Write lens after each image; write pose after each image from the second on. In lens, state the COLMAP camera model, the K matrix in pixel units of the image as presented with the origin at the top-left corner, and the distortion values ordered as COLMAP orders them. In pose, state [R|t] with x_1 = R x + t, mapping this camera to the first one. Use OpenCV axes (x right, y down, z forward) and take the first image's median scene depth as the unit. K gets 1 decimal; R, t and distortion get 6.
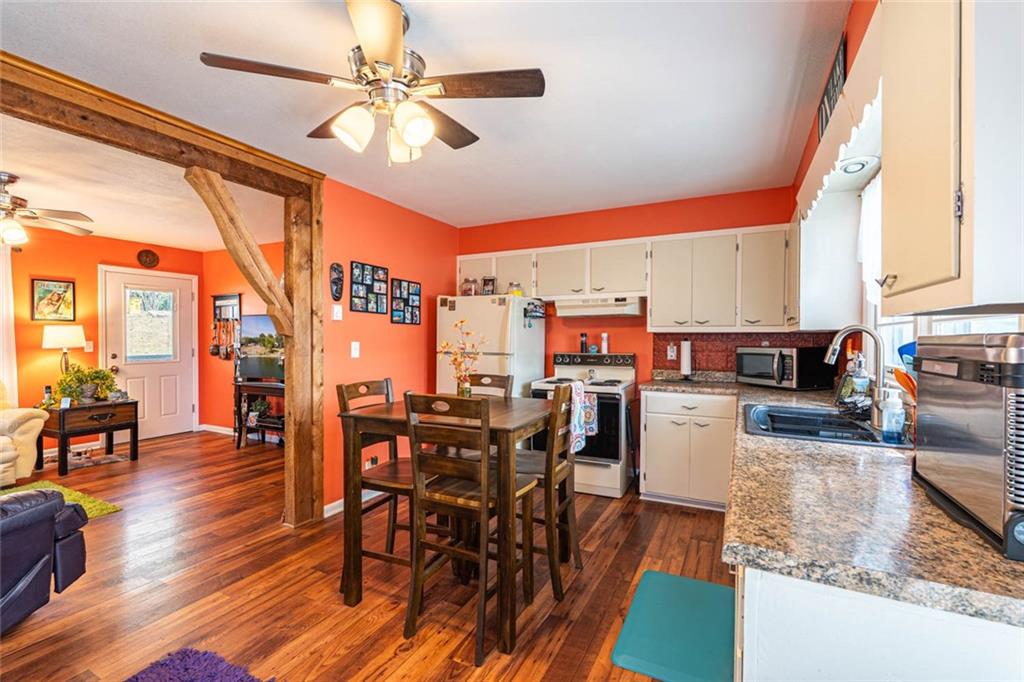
lens RADIAL K [[449.8, 0, 507.7], [0, 449.8, 339.2], [0, 0, 1]] dist [-0.004913, 0.000983]
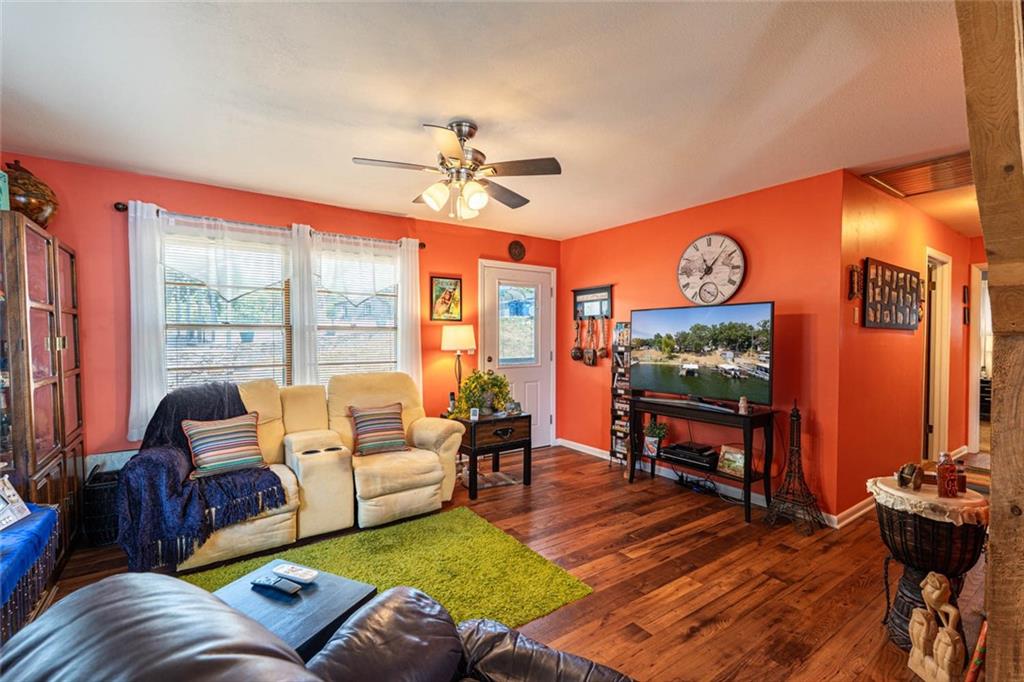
lens RADIAL K [[449.8, 0, 508.5], [0, 449.8, 340.5], [0, 0, 1]] dist [-0.004913, 0.000983]
pose [[0.880358, 0.002663, -0.474302, -0.482895], [-0.003154, 0.999995, -0.000241, -0.000134], [0.474299, 0.001708, 0.880362, 0.250531]]
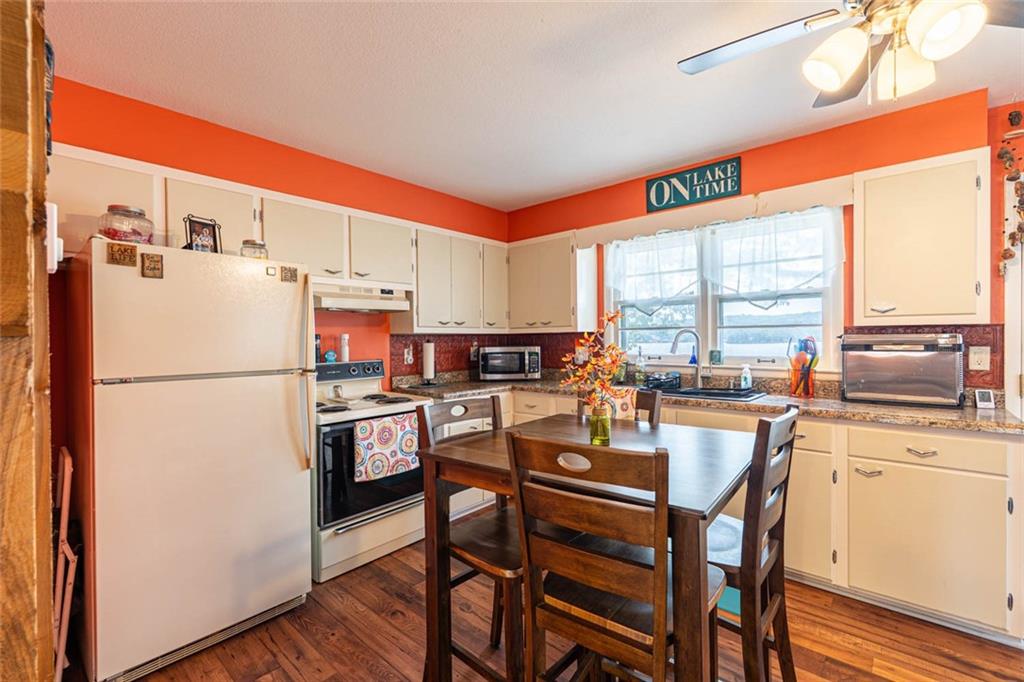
lens RADIAL K [[449.8, 0, 513.4], [0, 449.8, 341.2], [0, 0, 1]] dist [-0.004913, 0.000983]
pose [[0.249608, -0.009931, 0.968296, -0.411278], [0.015554, 0.999860, 0.006245, -0.002376], [-0.968222, 0.013502, 0.249728, 0.527882]]
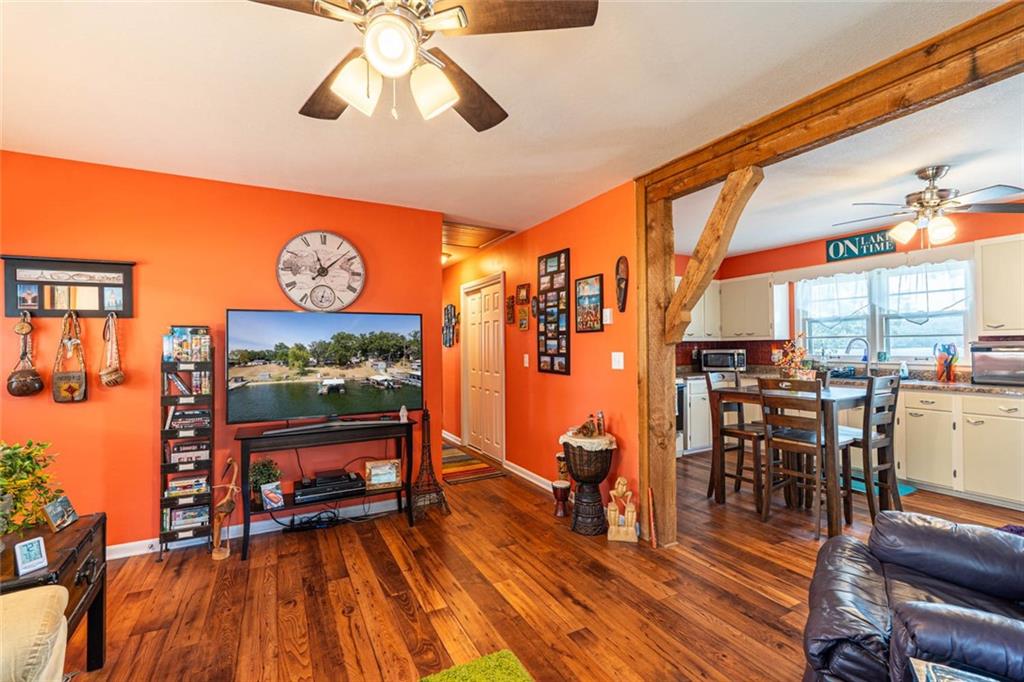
lens RADIAL K [[449.8, 0, 513.4], [0, 449.8, 343.6], [0, 0, 1]] dist [-0.004913, 0.000983]
pose [[0.571230, -0.002822, 0.820785, -1.006157], [0.015968, 0.999843, -0.007676, -0.003840], [-0.820635, 0.017491, 0.571185, 0.503337]]
